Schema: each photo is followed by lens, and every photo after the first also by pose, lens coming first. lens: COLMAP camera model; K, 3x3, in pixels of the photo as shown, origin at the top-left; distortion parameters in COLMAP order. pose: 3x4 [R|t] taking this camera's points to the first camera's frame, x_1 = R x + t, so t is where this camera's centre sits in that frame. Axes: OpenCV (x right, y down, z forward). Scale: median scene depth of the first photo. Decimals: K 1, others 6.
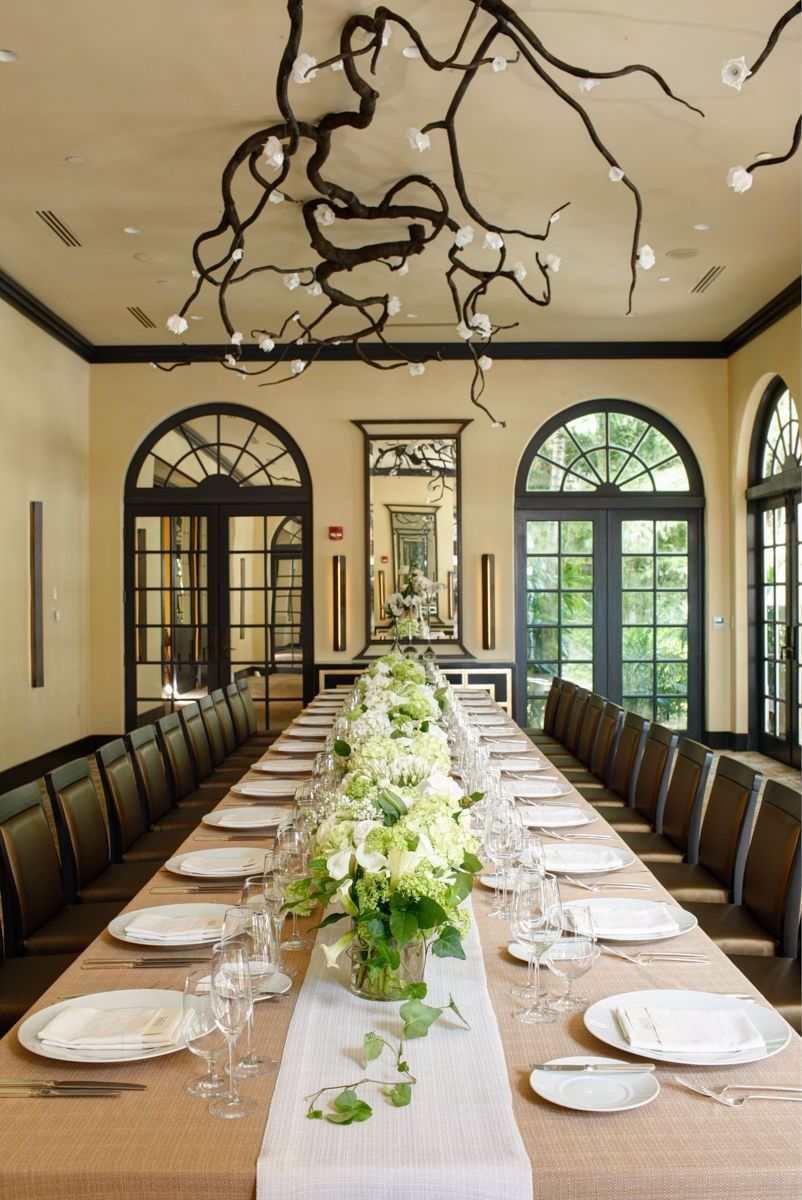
lens RADIAL K [[1170.2, 0, 401.0], [0, 1170.2, 616.8], [0, 0, 1]] dist [-0.130475, 0.150591]
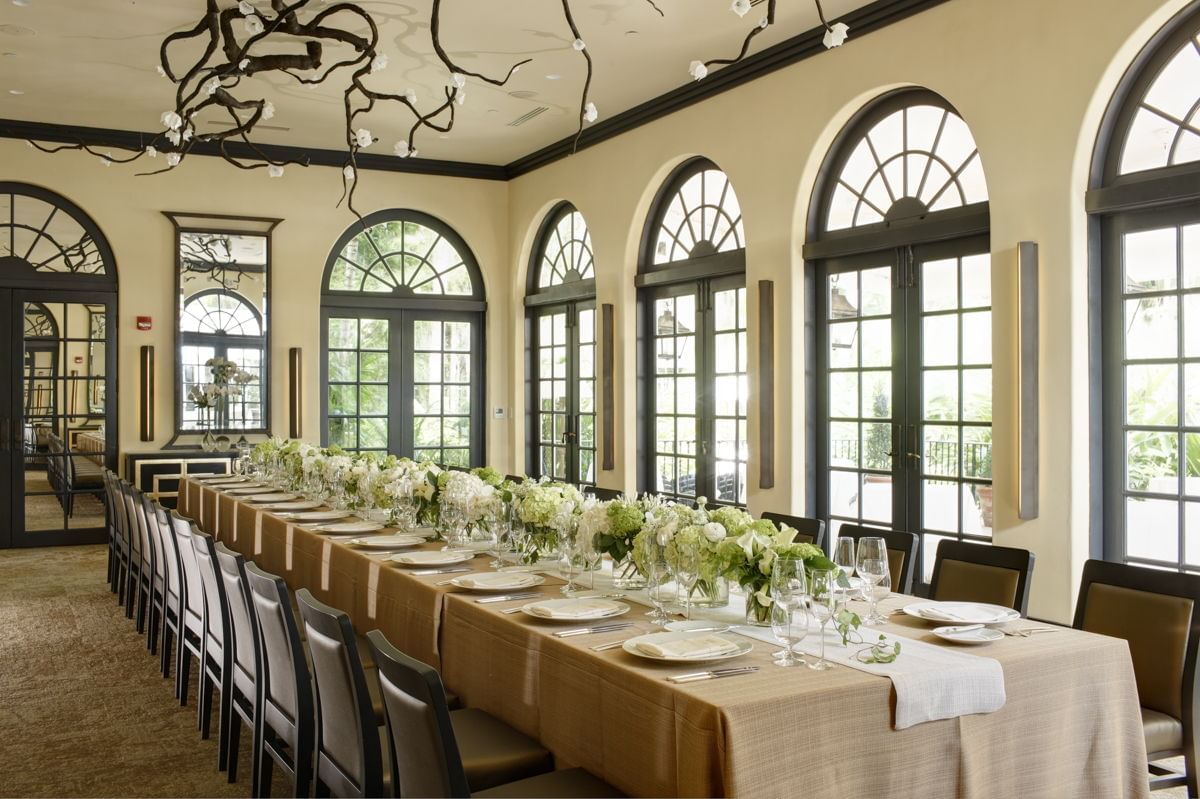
lens RADIAL K [[1170.2, 0, 599.1], [0, 1170.2, 398.0], [0, 0, 1]] dist [-0.130475, 0.150591]
pose [[0.872069, 0.005977, 0.489346, -0.200252], [0.000671, 0.999910, -0.013409, 0.005950], [-0.489382, 0.012022, 0.871987, -0.046203]]
